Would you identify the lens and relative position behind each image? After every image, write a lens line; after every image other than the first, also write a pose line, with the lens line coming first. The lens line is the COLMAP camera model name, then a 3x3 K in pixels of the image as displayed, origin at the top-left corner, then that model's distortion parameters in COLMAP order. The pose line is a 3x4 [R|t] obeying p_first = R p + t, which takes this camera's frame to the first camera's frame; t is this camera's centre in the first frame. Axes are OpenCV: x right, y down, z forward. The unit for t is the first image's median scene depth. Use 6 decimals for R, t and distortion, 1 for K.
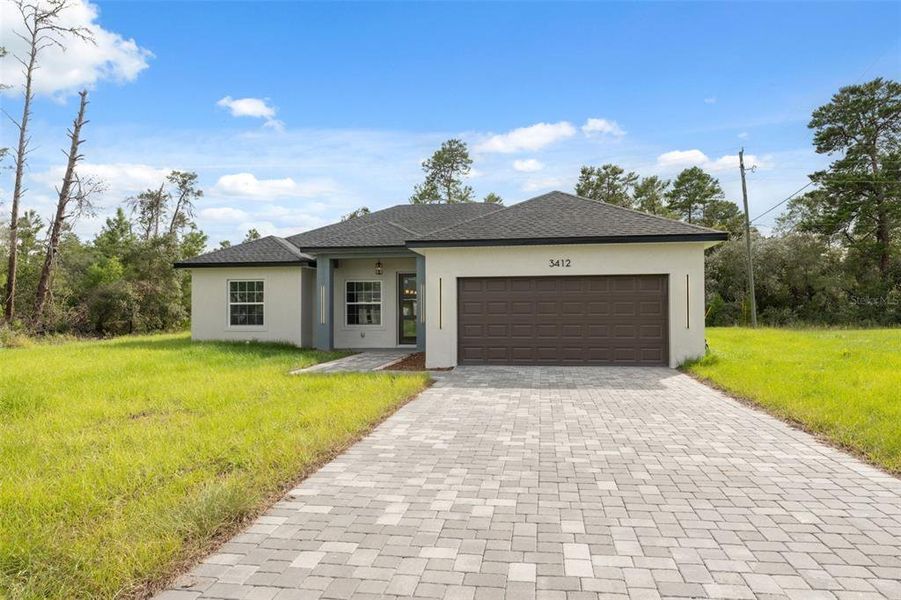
lens RADIAL K [[578.1, 0, 456.0], [0, 578.1, 300.8], [0, 0, 1]] dist [-0.001919, 0.003546]
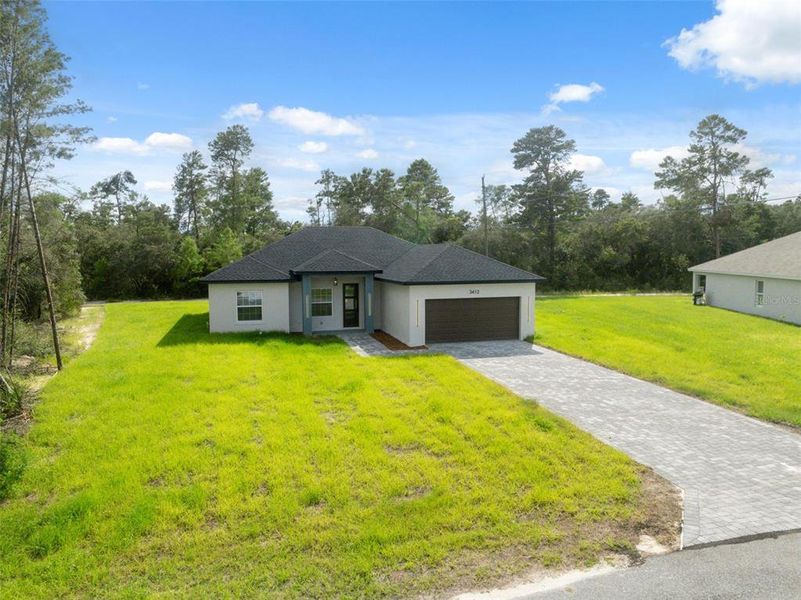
lens RADIAL K [[520.0, 0, 390.3], [0, 520.0, 301.3], [0, 0, 1]] dist [-0.026277, -0.000093]
pose [[0.925670, -0.033901, 0.376810, -0.519998], [-0.003691, 0.995121, 0.098595, -0.140100], [-0.378314, -0.092657, 0.921028, -0.380390]]
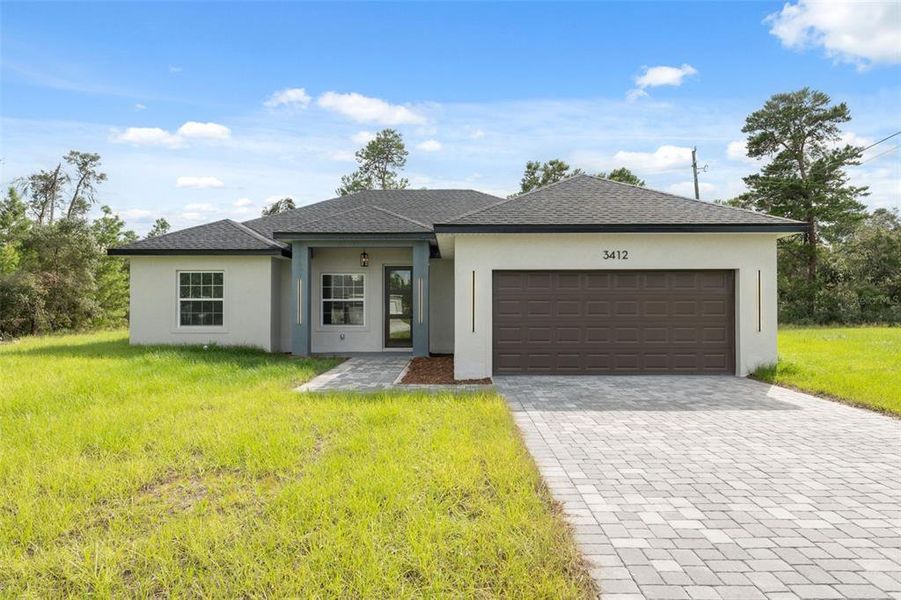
lens RADIAL K [[578.1, 0, 456.0], [0, 578.1, 300.8], [0, 0, 1]] dist [-0.001919, 0.003546]
pose [[0.990117, 0.005454, 0.140135, -0.114085], [-0.006323, 0.999963, 0.005759, -0.000450], [-0.140099, -0.006588, 0.990116, 0.125305]]
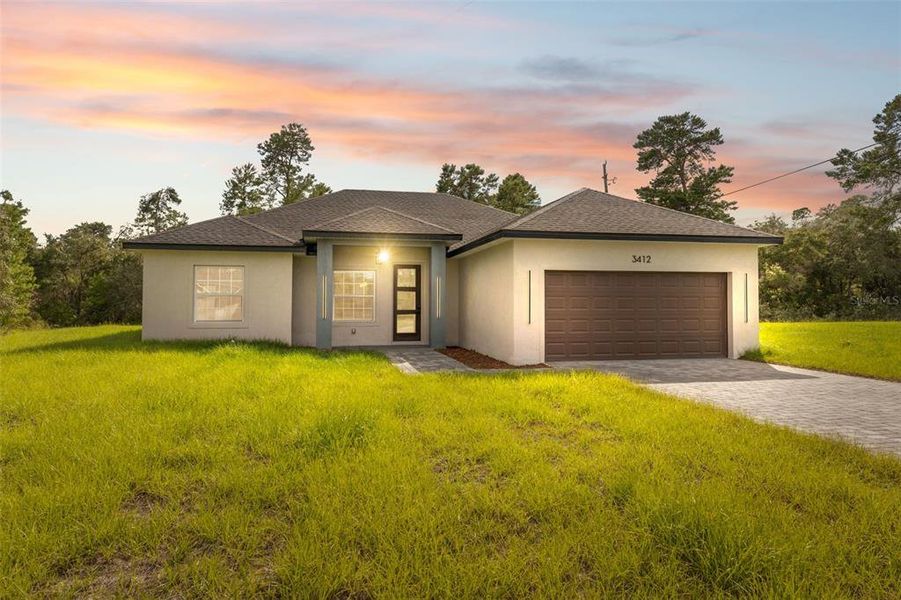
lens RADIAL K [[578.1, 0, 456.0], [0, 578.1, 300.8], [0, 0, 1]] dist [-0.001919, 0.003546]
pose [[0.939929, 0.008508, 0.341265, -0.317115], [-0.011534, 0.999910, 0.006840, 0.003727], [-0.341176, -0.010365, 0.939942, 0.098750]]
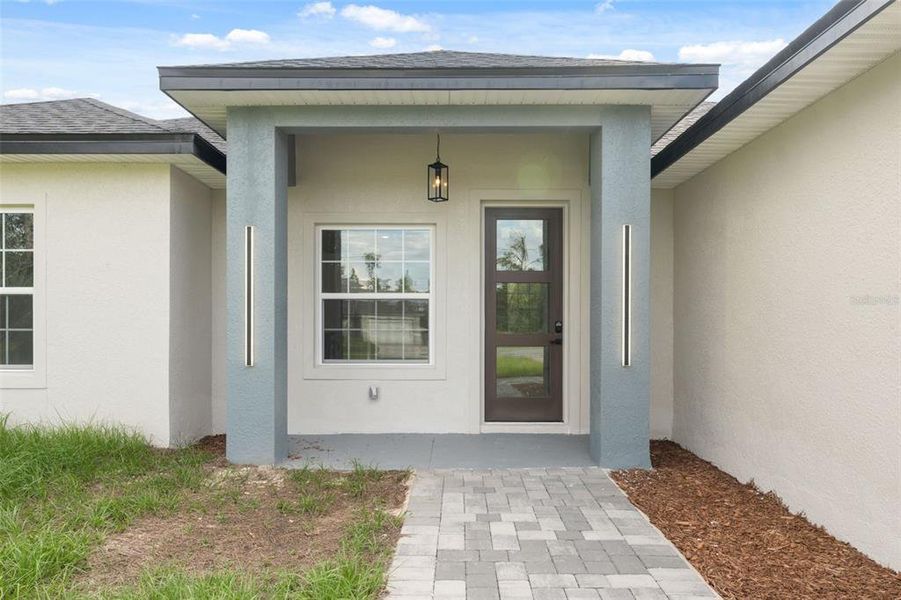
lens RADIAL K [[578.1, 0, 456.0], [0, 578.1, 300.8], [0, 0, 1]] dist [-0.001919, 0.003546]
pose [[0.991085, 0.010028, 0.132856, -0.158056], [-0.009267, 0.999937, -0.006345, 0.009159], [-0.132911, 0.005057, 0.991115, 0.668699]]
